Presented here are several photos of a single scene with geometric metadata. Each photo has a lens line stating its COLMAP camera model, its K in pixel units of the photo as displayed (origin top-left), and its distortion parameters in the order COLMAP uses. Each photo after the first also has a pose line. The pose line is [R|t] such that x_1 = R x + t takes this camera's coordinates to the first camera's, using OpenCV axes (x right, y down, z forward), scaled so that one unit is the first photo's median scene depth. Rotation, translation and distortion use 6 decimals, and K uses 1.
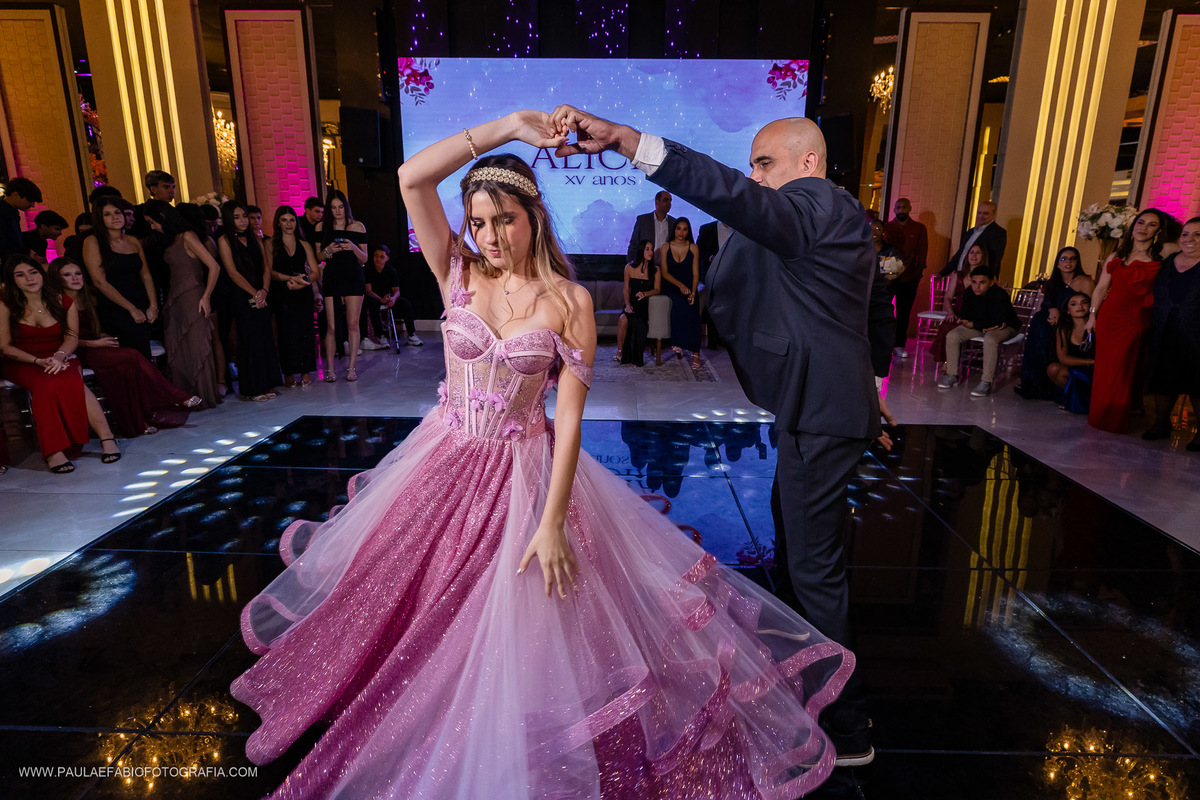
lens RADIAL K [[630.4, 0, 601.5], [0, 630.4, 372.2], [0, 0, 1]] dist [-0.000539, 0.003146]
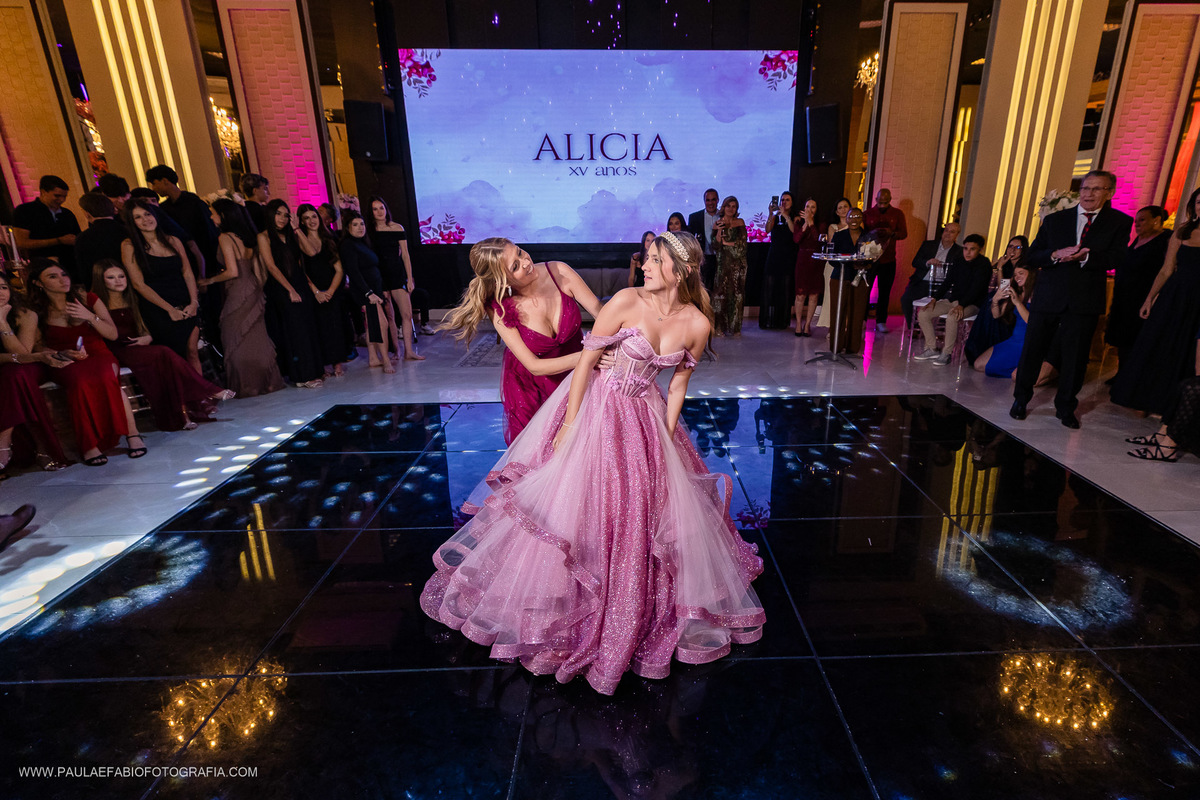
lens RADIAL K [[601.4, 0, 638.8], [0, 601.4, 400.4], [0, 0, 1]] dist [0.012465, -0.000708]
pose [[0.998260, -0.032125, 0.049444, -0.004120], [0.027993, 0.996230, 0.082113, -0.006025], [-0.051895, -0.080586, 0.995396, -0.034966]]
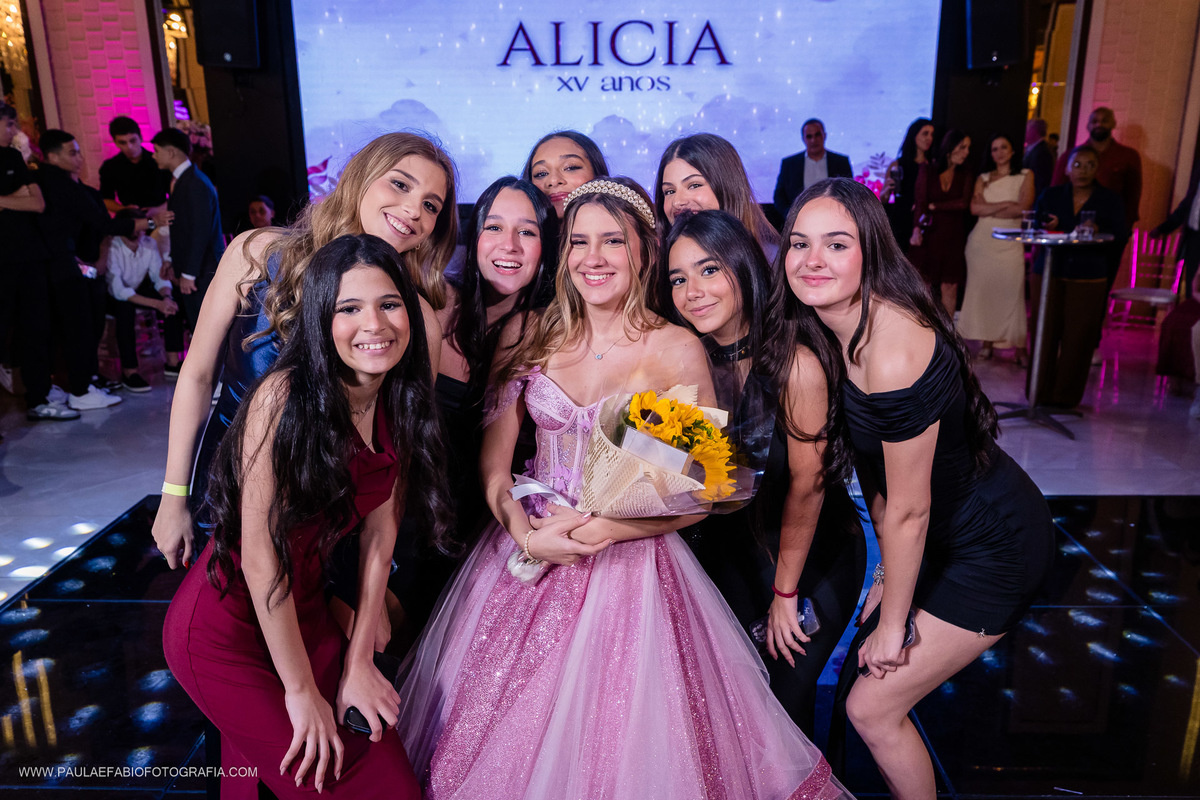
lens RADIAL K [[939.3, 0, 604.7], [0, 939.3, 392.5], [0, 0, 1]] dist [0.022893, -0.011121]
pose [[0.999845, -0.017388, 0.002651, -0.020229], [0.017268, 0.999057, 0.039830, -0.040278], [-0.003342, -0.039778, 0.999203, 0.062230]]
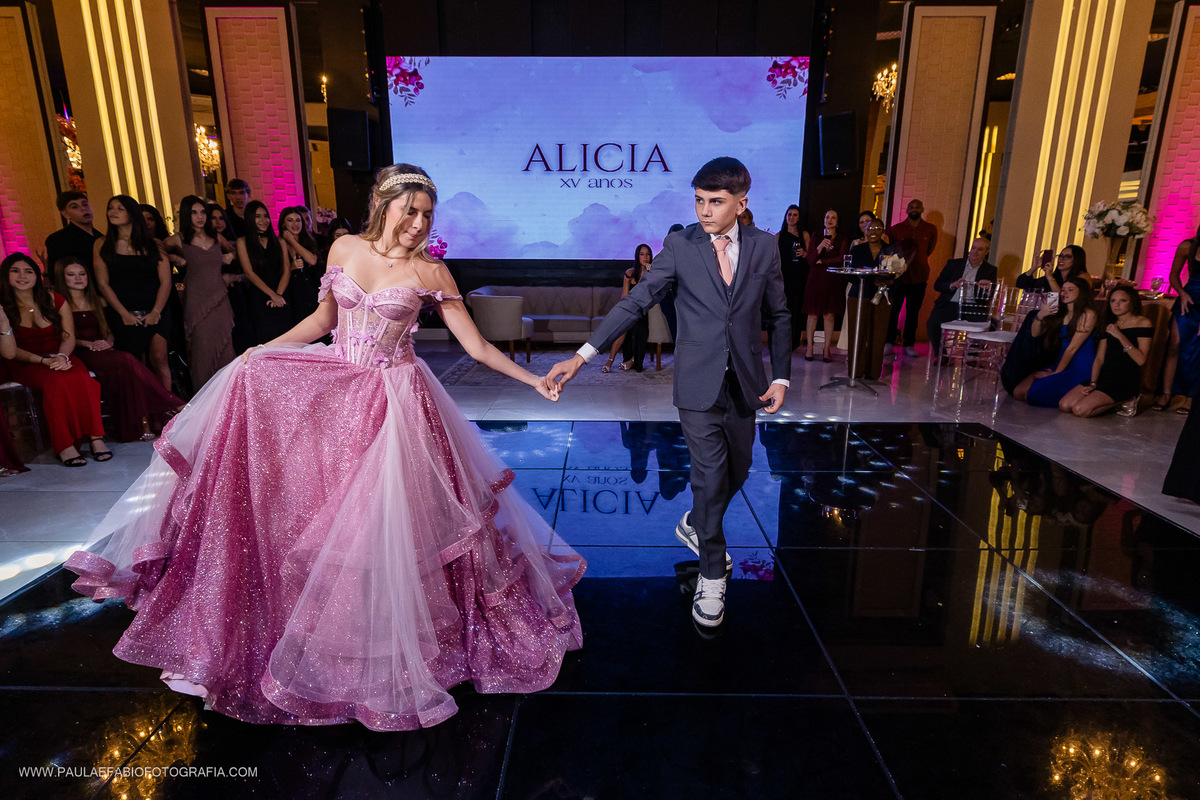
lens RADIAL K [[659.4, 0, 597.2], [0, 659.4, 400.4], [0, 0, 1]] dist [0.011430, -0.000259]
pose [[0.999931, -0.008976, 0.007519, -0.012151], [0.008865, 0.999854, 0.014615, 0.018091], [-0.007649, -0.014548, 0.999865, -0.028516]]
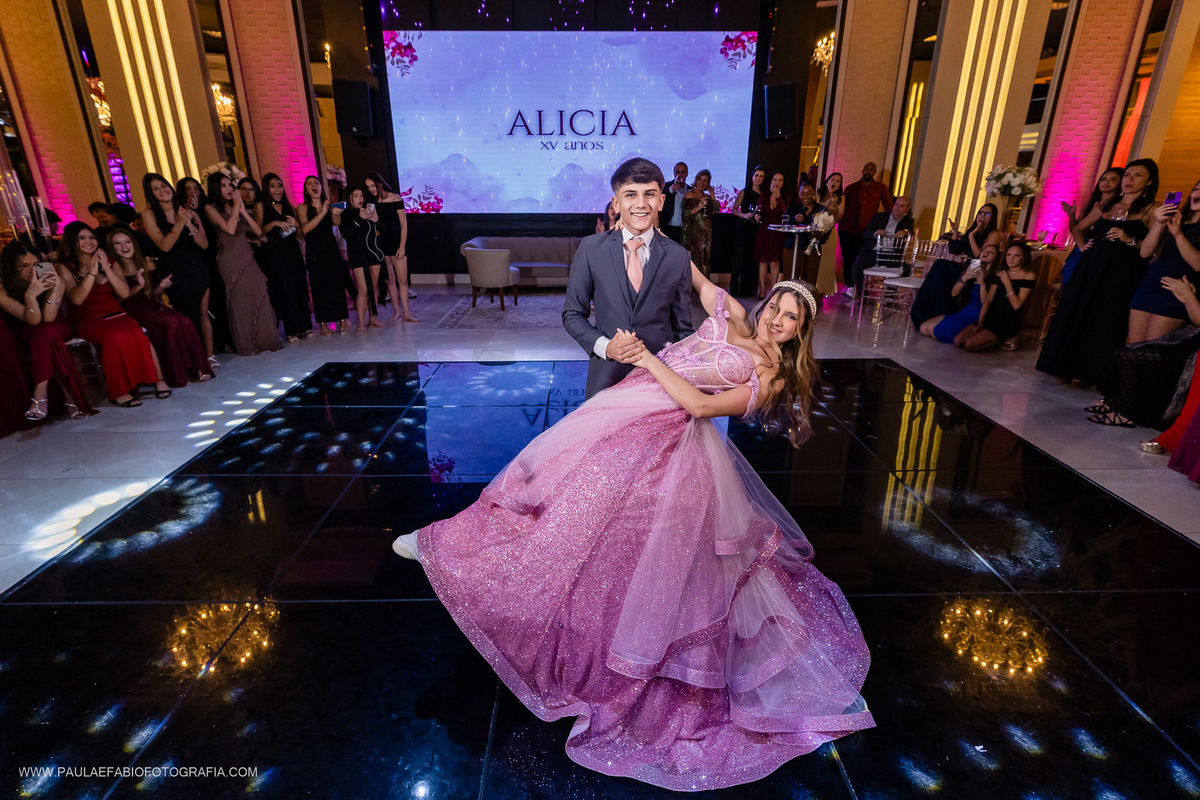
lens RADIAL K [[569.3, 0, 588.7], [0, 569.3, 365.2], [0, 0, 1]] dist [0.015825, -0.002312]
pose [[0.999360, -0.022503, 0.027820, -0.009520], [0.019878, 0.995629, 0.091261, -0.008838], [-0.029752, -0.090649, 0.995438, -0.050525]]
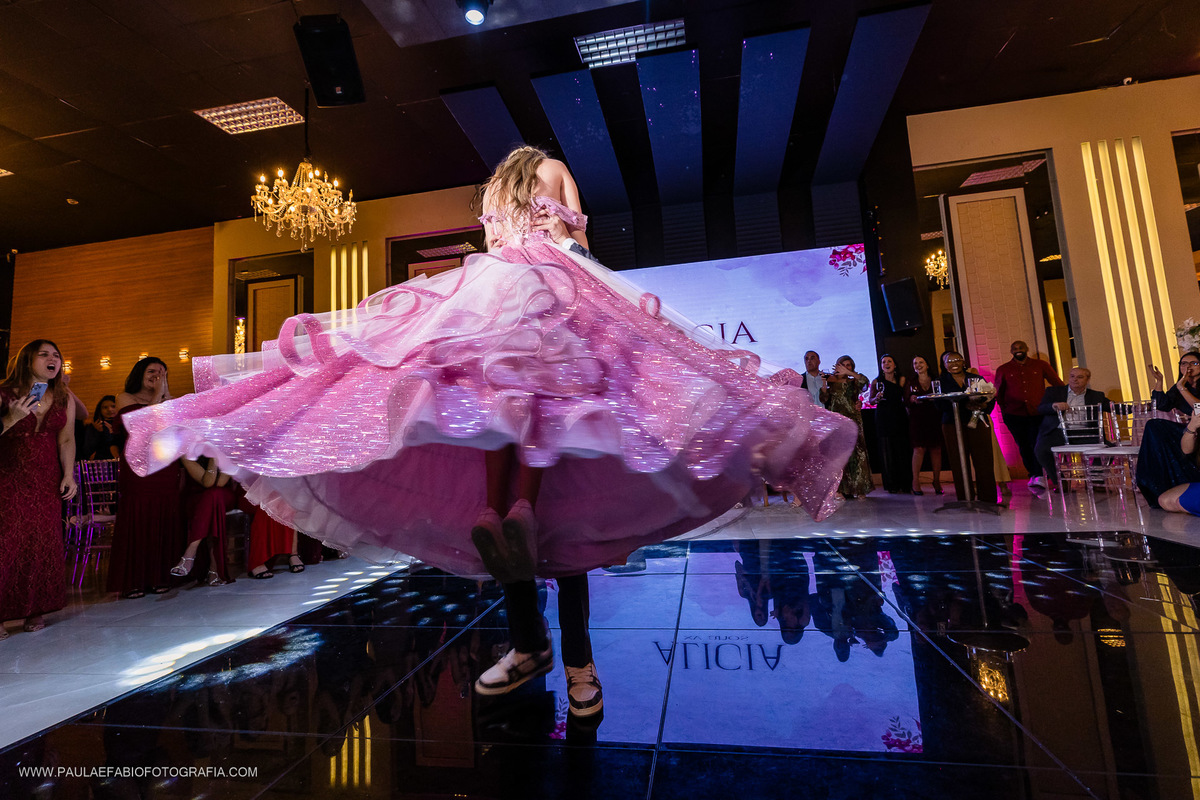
lens RADIAL K [[569.3, 0, 595.8], [0, 569.3, 371.9], [0, 0, 1]] dist [0.015825, -0.002312]
pose [[0.983734, -0.085511, -0.157971, -0.018285], [0.027215, 0.940220, -0.339477, 0.086768], [0.177556, 0.329656, 0.927254, -0.007110]]
